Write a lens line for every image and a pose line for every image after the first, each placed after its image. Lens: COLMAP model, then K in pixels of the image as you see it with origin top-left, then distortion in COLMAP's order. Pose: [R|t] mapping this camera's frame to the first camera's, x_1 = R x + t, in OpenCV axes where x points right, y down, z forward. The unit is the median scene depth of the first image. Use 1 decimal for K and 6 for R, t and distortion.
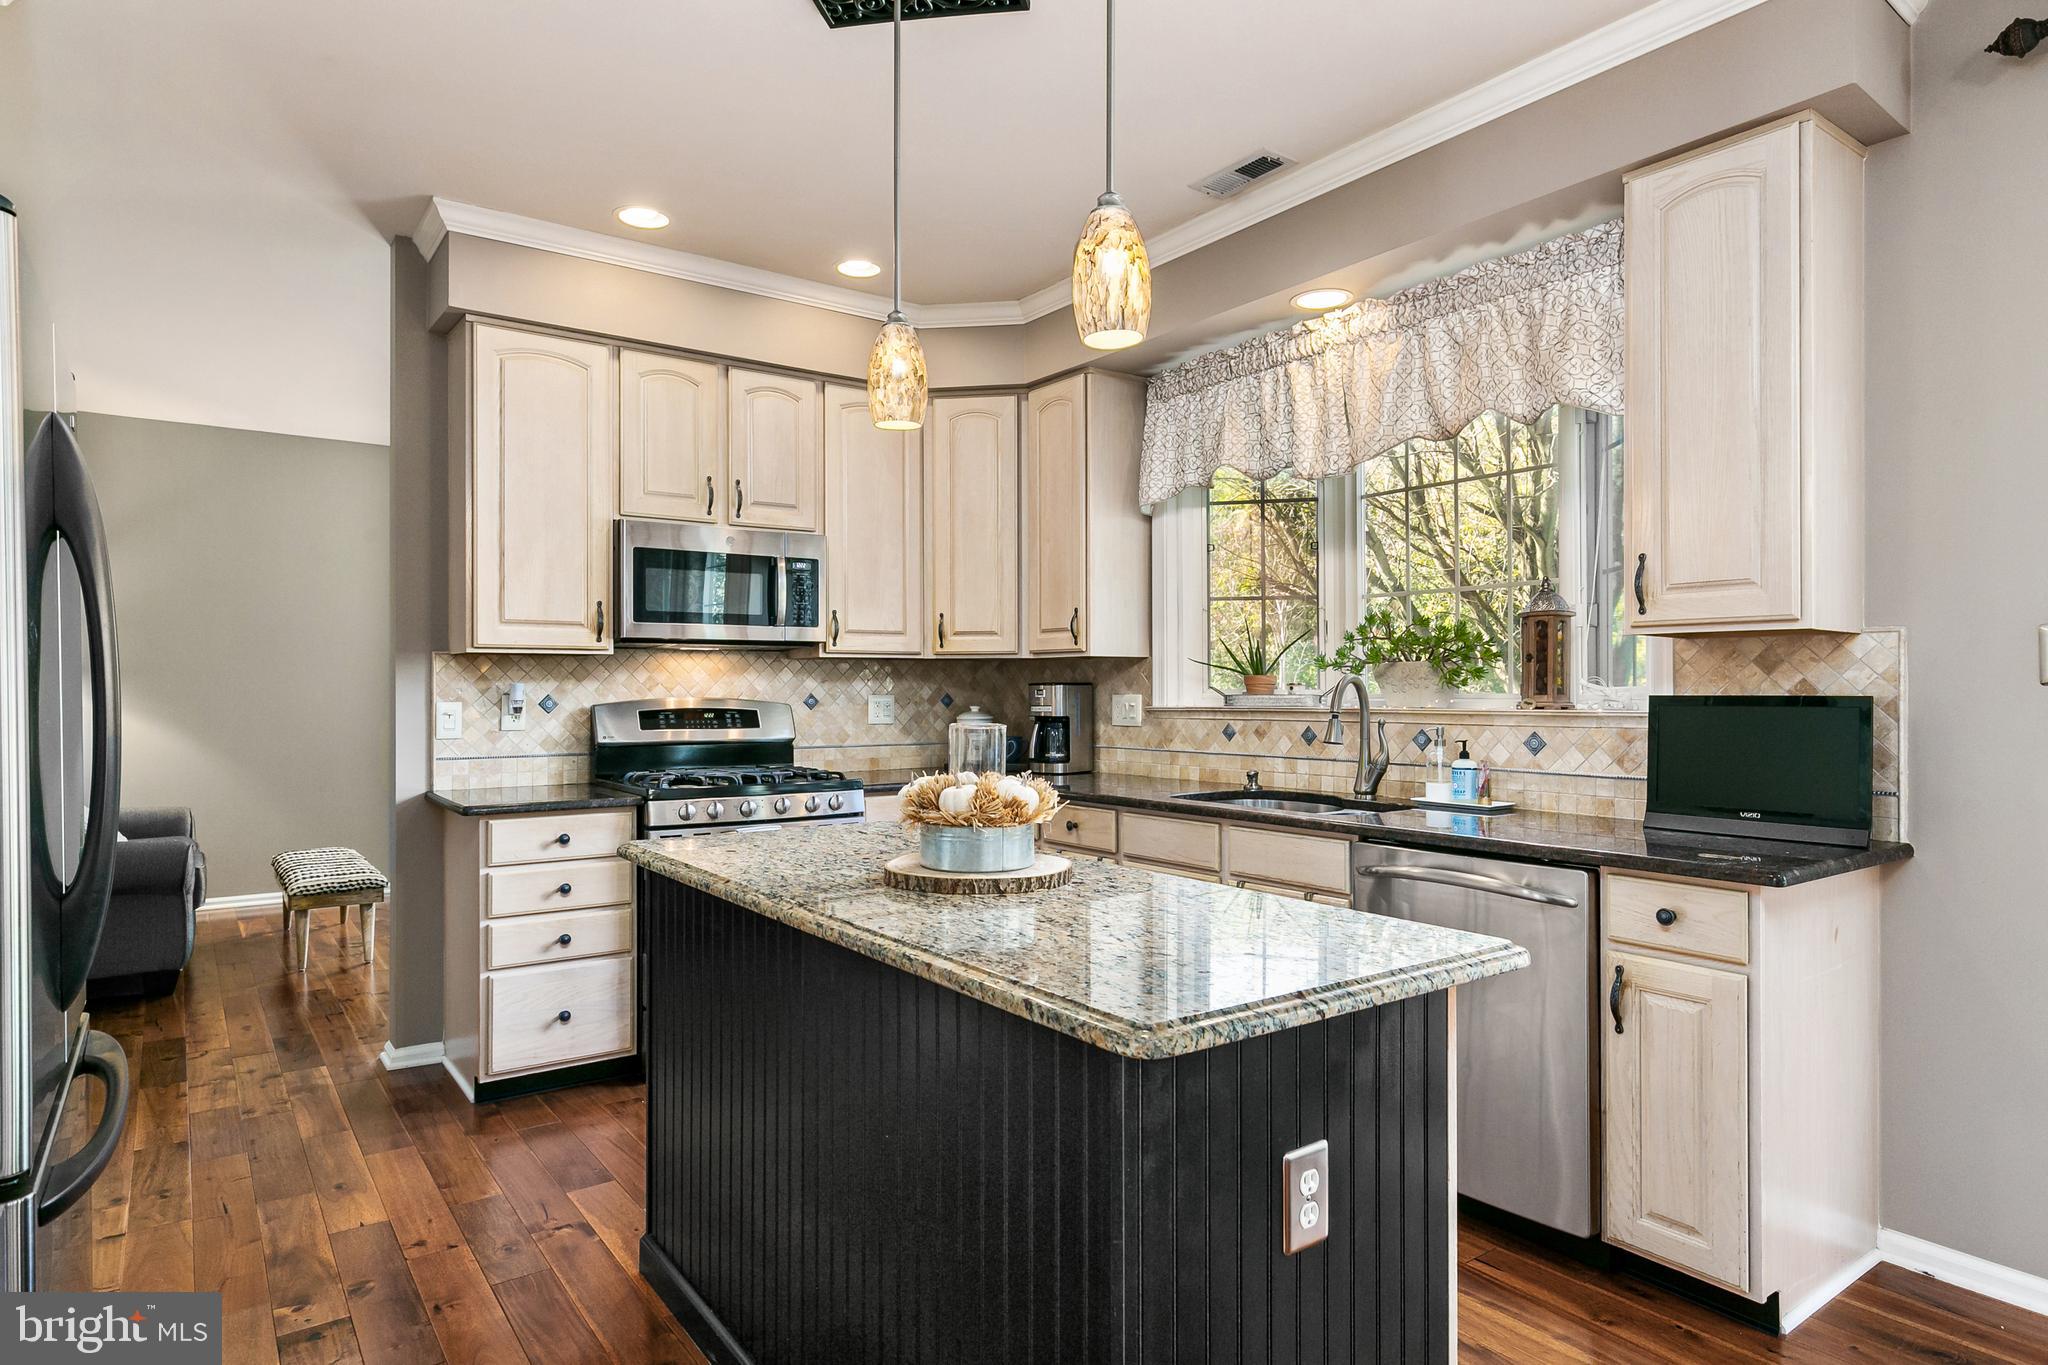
lens RADIAL K [[1155.5, 0, 1024.0], [0, 1155.5, 682.5], [0, 0, 1]] dist [0.000089, -0.000006]
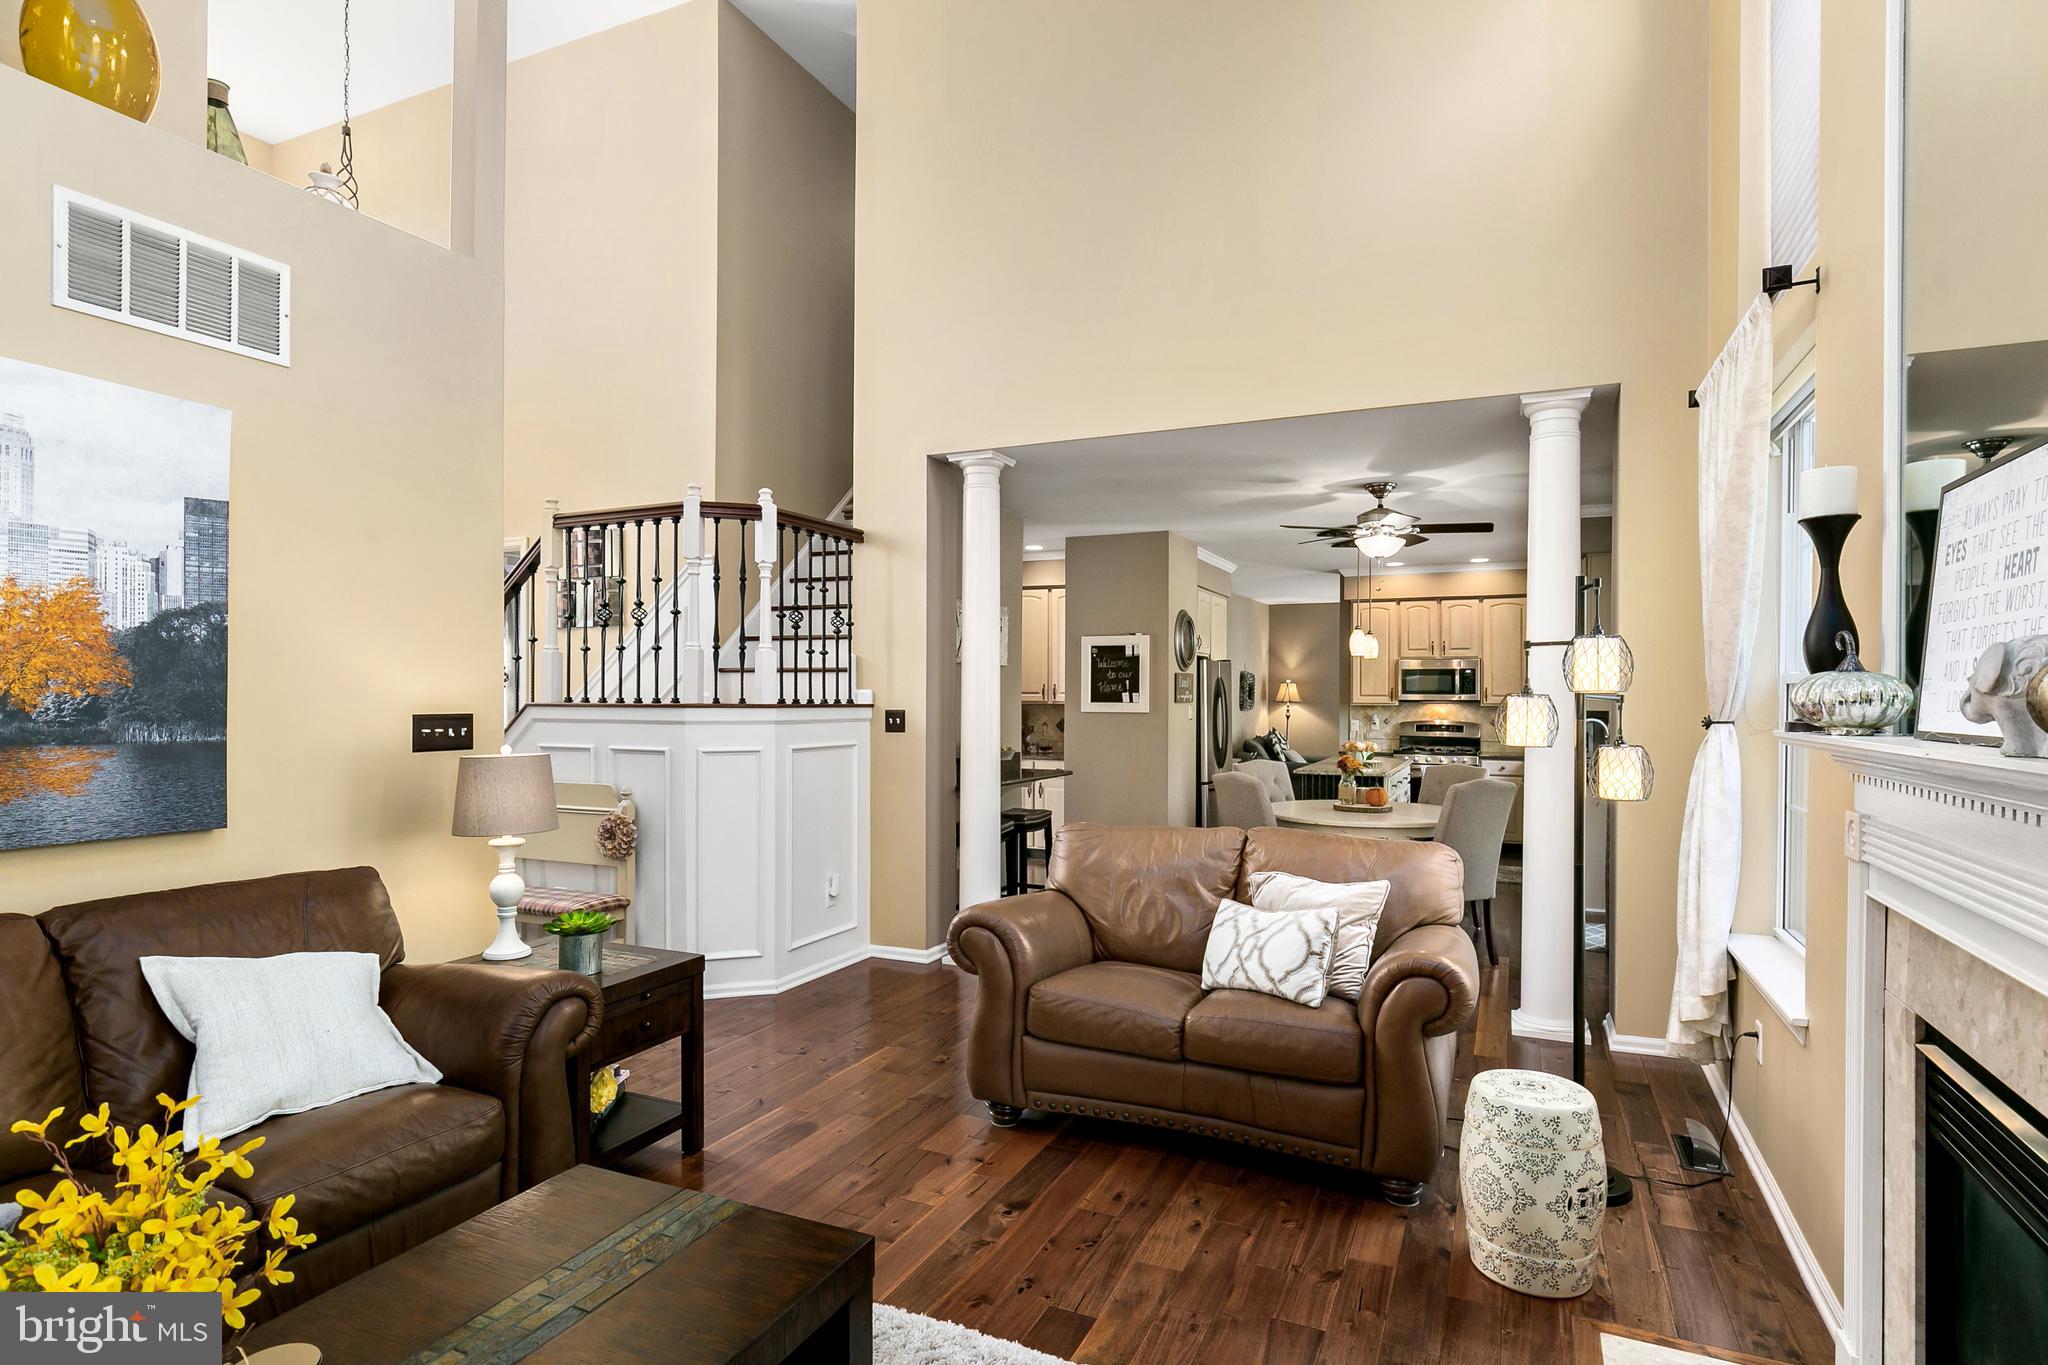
lens RADIAL K [[1078.3, 0, 1024.0], [0, 1078.3, 682.5], [0, 0, 1]] dist [-0.000023, -0.000007]
pose [[0.489418, -0.003521, -0.872042, 1.509456], [-0.001127, 0.999988, -0.004670, -0.065240], [0.872049, 0.003268, 0.489408, -1.126104]]
